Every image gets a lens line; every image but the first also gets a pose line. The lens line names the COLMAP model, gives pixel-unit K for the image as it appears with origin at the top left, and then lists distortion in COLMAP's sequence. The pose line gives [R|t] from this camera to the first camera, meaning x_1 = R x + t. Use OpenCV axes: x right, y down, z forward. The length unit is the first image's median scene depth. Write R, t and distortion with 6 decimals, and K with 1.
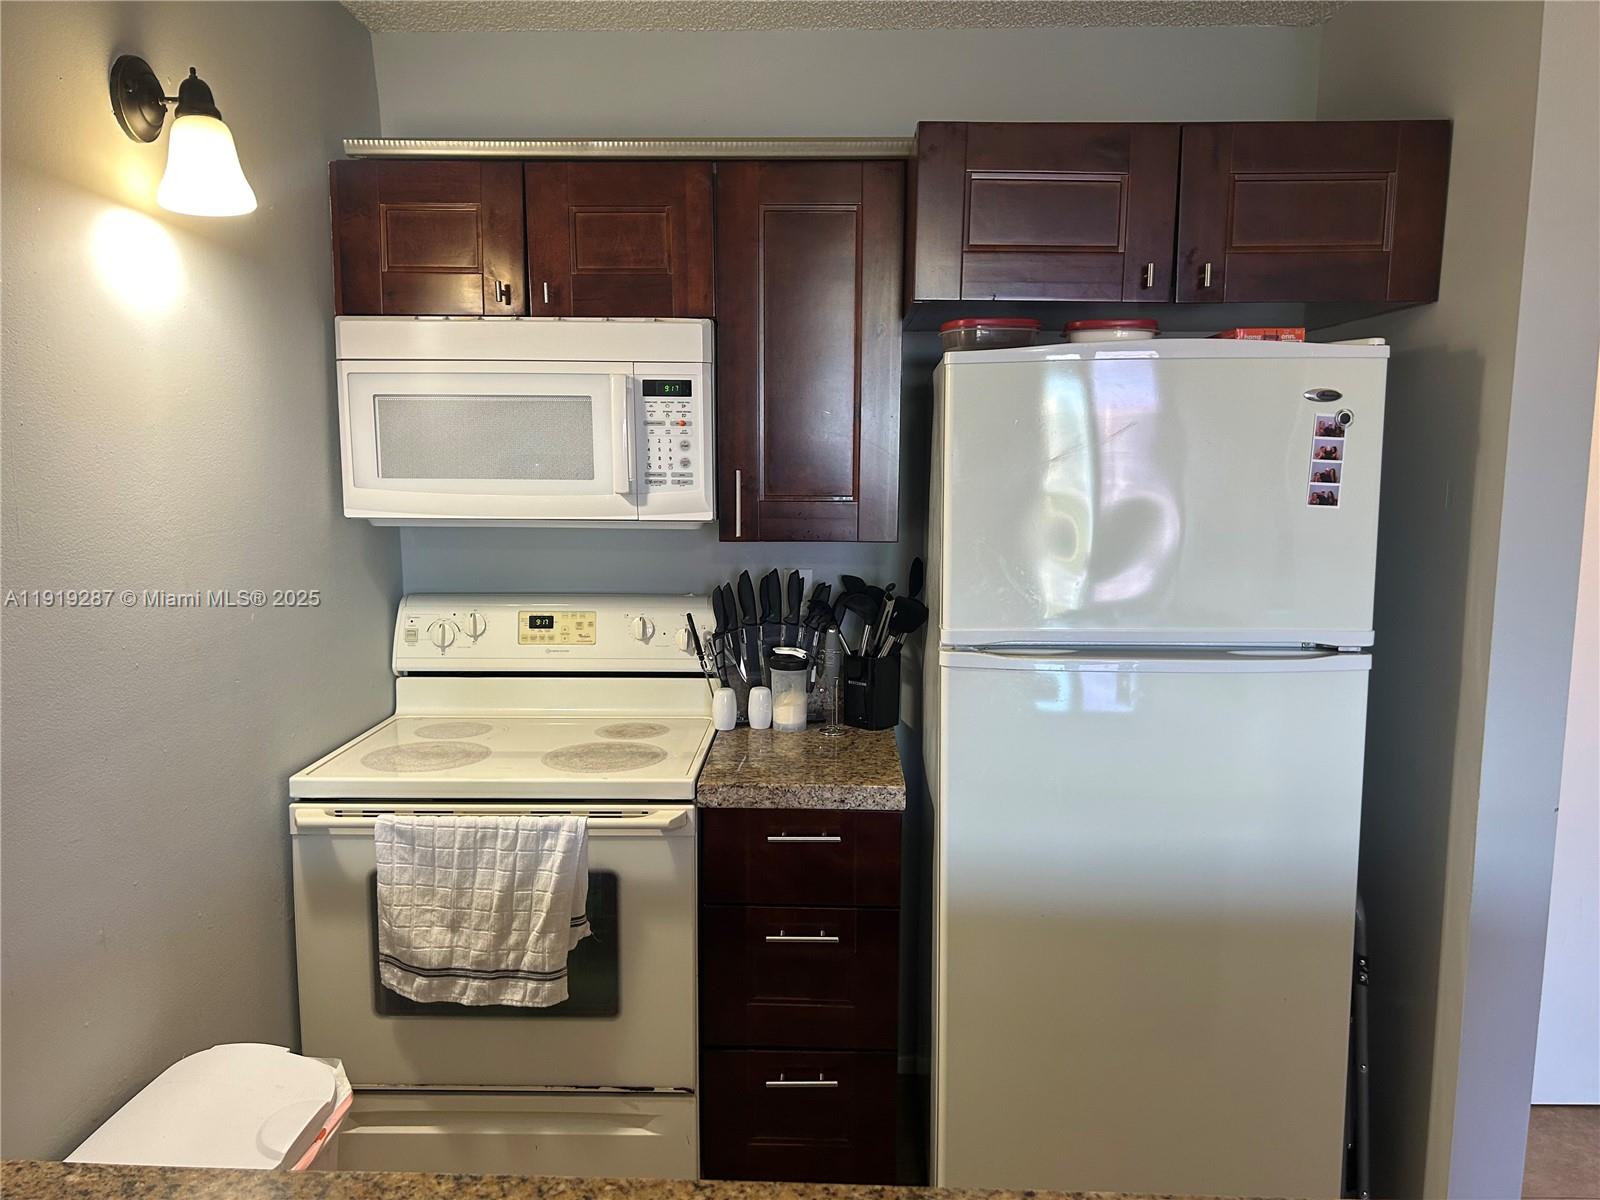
lens RADIAL K [[1212.4, 0, 823.4], [0, 1212.4, 591.4], [0, 0, 1]] dist [0.058826, -0.071045]
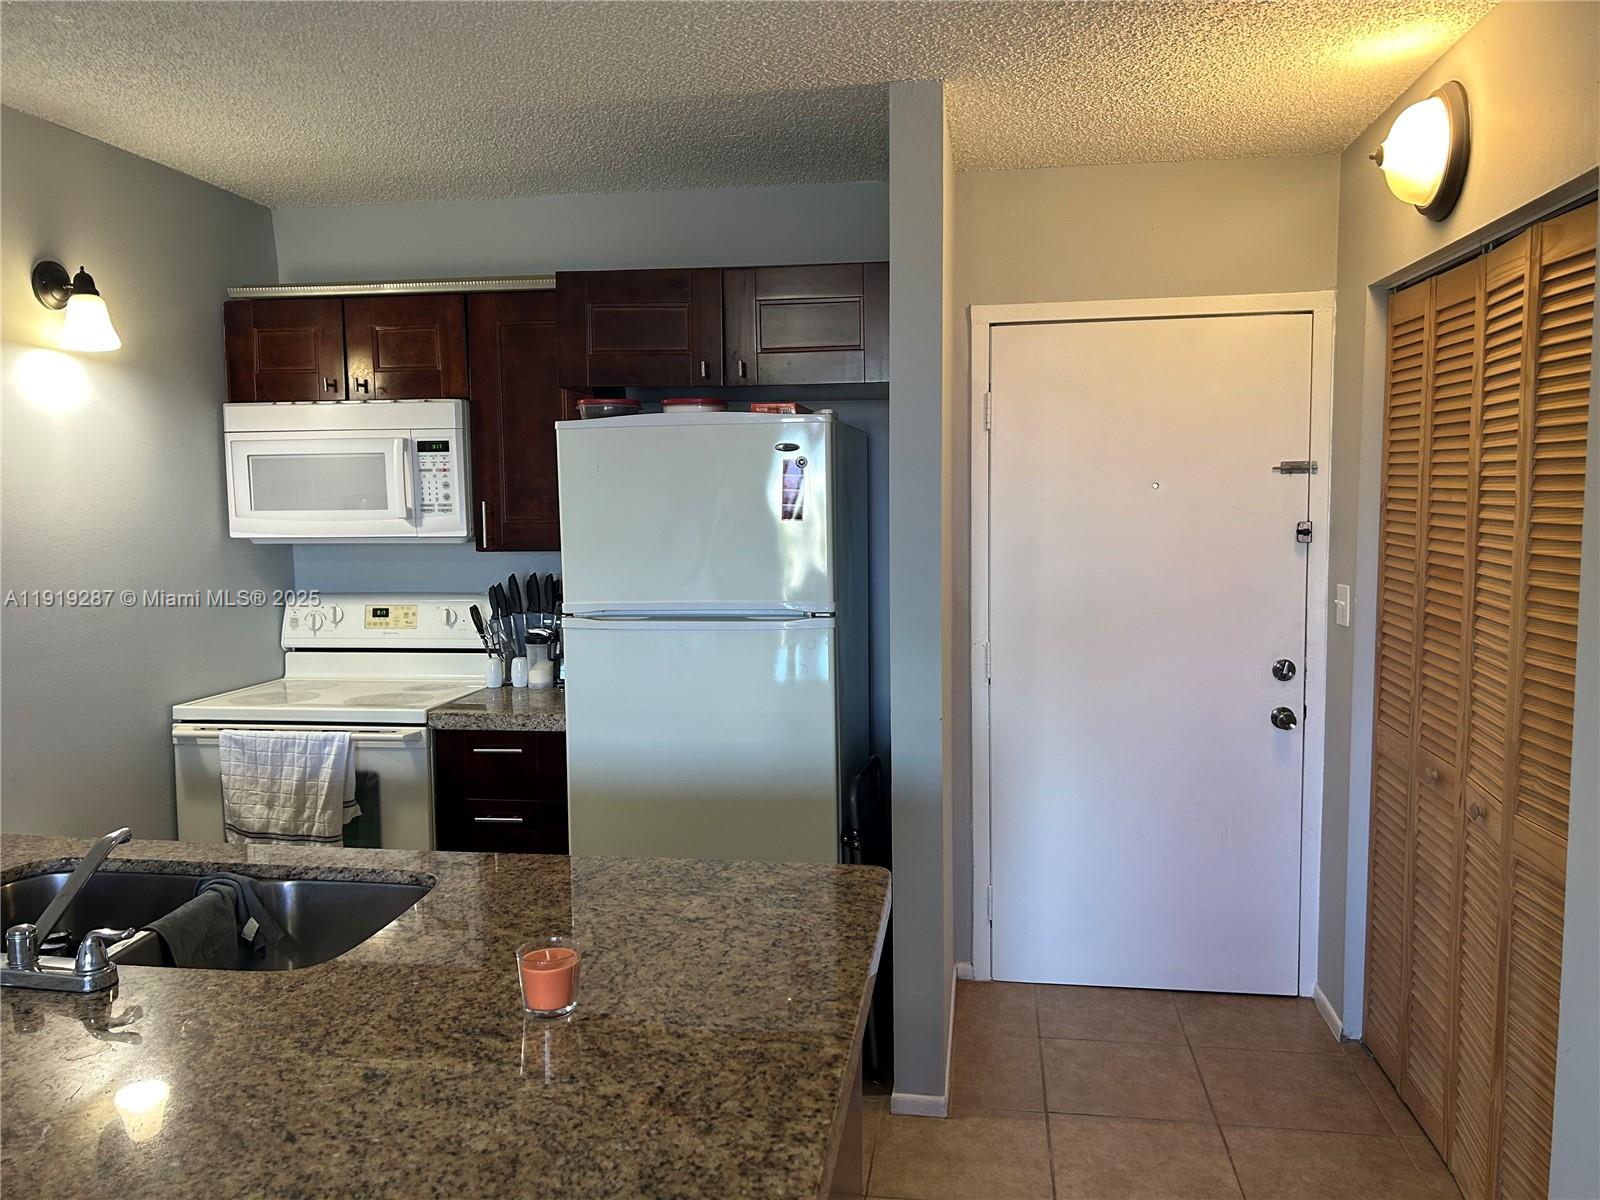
lens RADIAL K [[1212.4, 0, 819.6], [0, 1212.4, 586.6], [0, 0, 1]] dist [0.058826, -0.071045]
pose [[0.991835, -0.003686, -0.127476, 0.543690], [-0.001964, 0.999022, -0.044170, 0.067851], [0.127514, 0.044060, 0.990858, -0.406540]]
